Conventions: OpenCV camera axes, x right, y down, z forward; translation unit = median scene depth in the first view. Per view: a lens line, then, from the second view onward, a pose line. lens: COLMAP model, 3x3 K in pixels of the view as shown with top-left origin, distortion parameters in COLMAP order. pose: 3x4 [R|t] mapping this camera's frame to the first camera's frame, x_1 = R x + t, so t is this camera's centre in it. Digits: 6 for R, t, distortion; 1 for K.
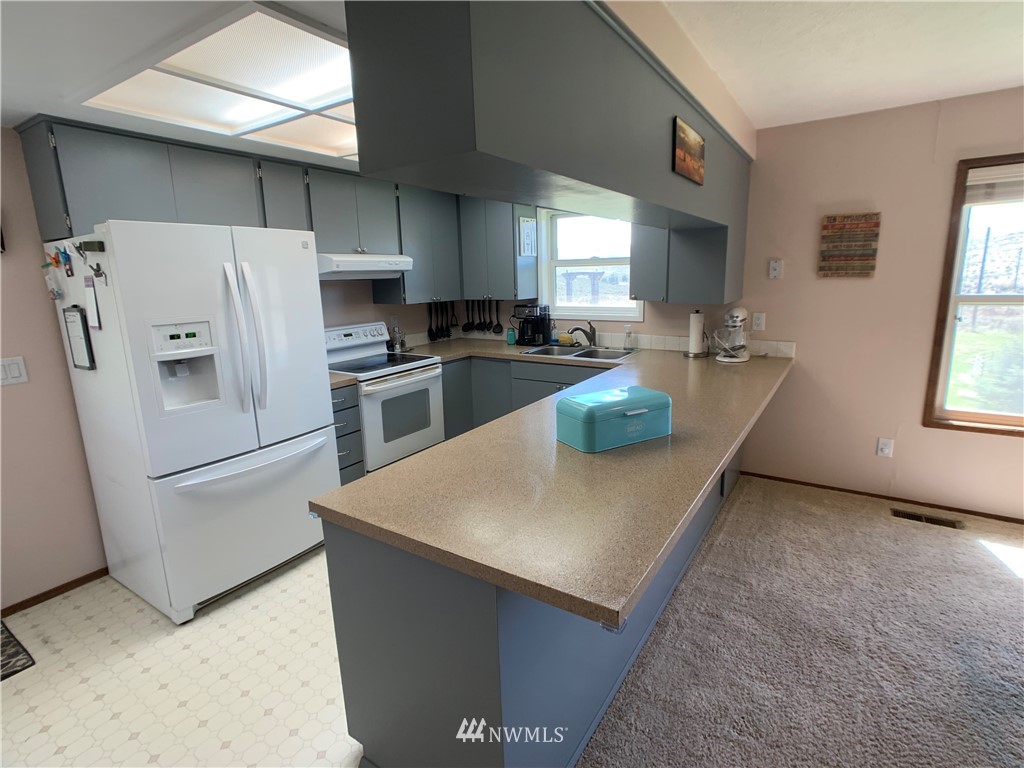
lens RADIAL K [[508.2, 0, 515.9], [0, 508.2, 369.4], [0, 0, 1]] dist [-0.010063, 0.001028]
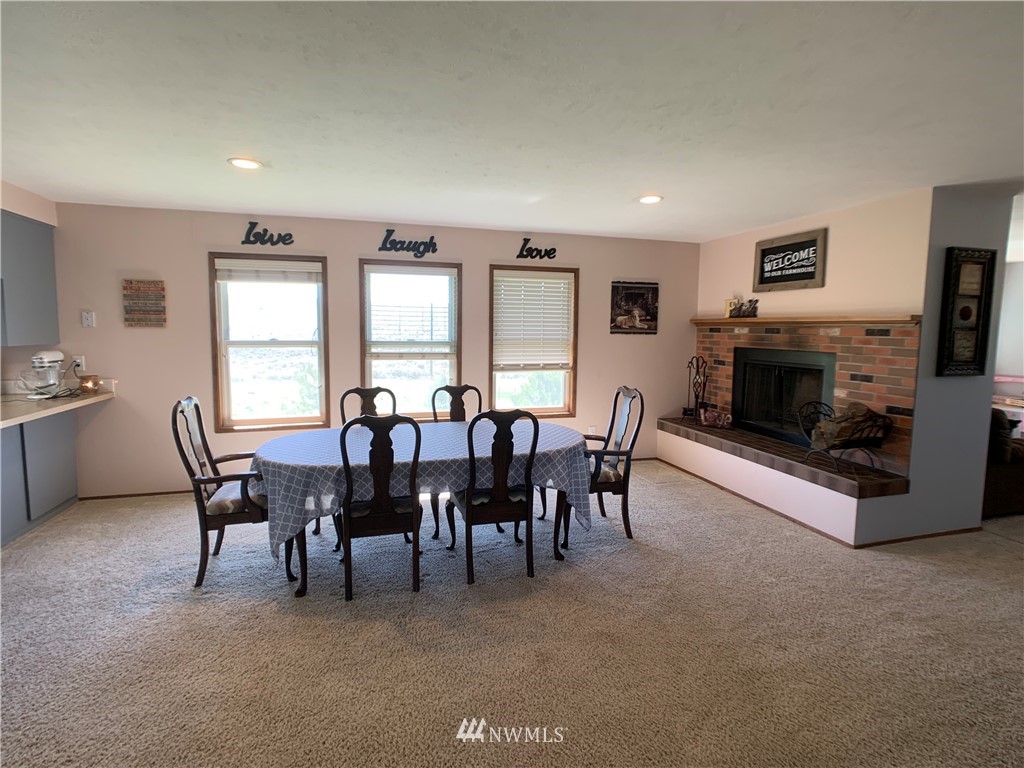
lens RADIAL K [[508.2, 0, 511.4], [0, 508.2, 368.3], [0, 0, 1]] dist [-0.010063, 0.001028]
pose [[0.652514, -0.025501, 0.757348, 0.270295], [0.116542, 0.990920, -0.067044, 0.120950], [-0.748762, 0.132011, 0.649561, -0.538416]]
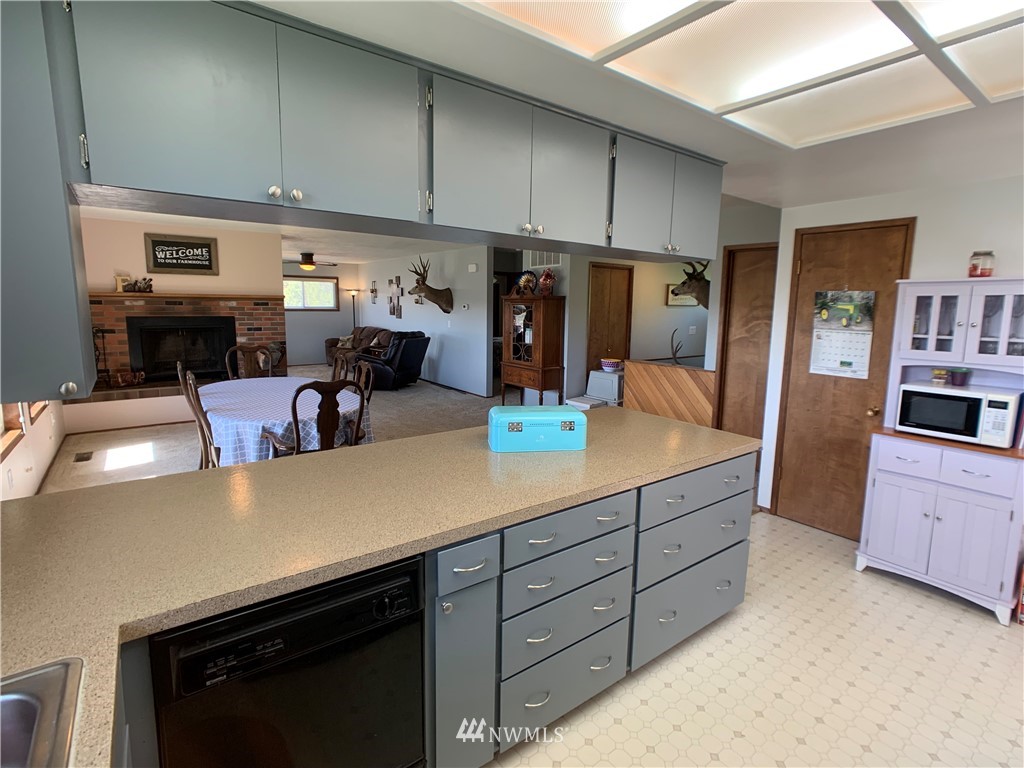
lens RADIAL K [[508.2, 0, 521.0], [0, 508.2, 376.1], [0, 0, 1]] dist [-0.010063, 0.001028]
pose [[-0.937704, -0.035994, 0.345565, -0.110192], [0.076997, 0.948358, 0.307715, -0.223254], [-0.338795, 0.315153, -0.886508, 1.186020]]
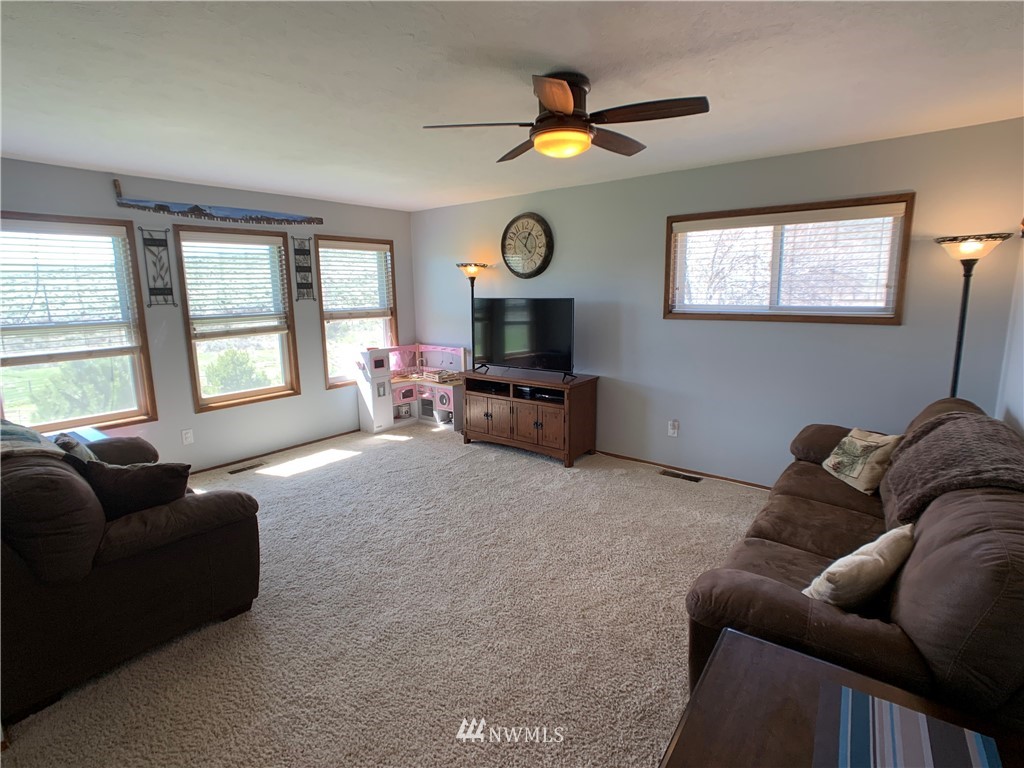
lens RADIAL K [[508.2, 0, 511.2], [0, 508.2, 367.3], [0, 0, 1]] dist [-0.010063, 0.001028]
pose [[0.096568, -0.131454, 0.986608, 1.429144], [0.203083, 0.972990, 0.109762, 0.197023], [-0.974388, 0.189764, 0.120656, -1.229556]]
